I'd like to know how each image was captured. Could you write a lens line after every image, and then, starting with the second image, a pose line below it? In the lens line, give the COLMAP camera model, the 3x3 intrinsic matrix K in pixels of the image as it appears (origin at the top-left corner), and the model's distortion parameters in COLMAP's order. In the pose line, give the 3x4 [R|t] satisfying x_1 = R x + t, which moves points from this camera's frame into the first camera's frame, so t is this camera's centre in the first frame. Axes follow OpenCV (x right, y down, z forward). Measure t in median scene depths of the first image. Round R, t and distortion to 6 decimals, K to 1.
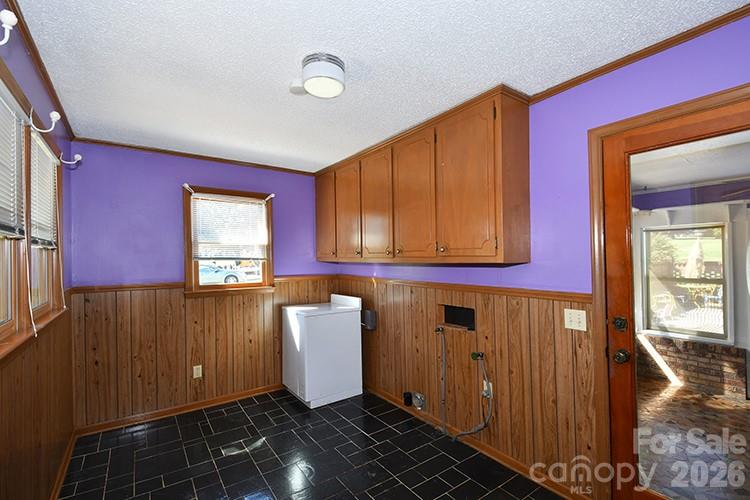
lens RADIAL K [[344.0, 0, 376.5], [0, 344.0, 250.2], [0, 0, 1]] dist [0.002507, 0.000549]
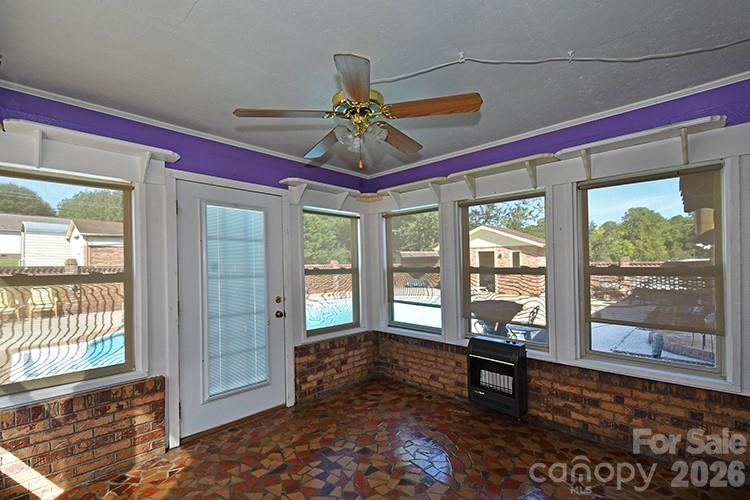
lens RADIAL K [[344.0, 0, 374.9], [0, 344.0, 256.8], [0, 0, 1]] dist [0.002507, 0.000549]
pose [[-0.174590, 0.027509, 0.984257, 0.322757], [0.003428, 0.999621, -0.027331, 0.073168], [-0.984635, -0.001398, -0.174618, 0.669055]]
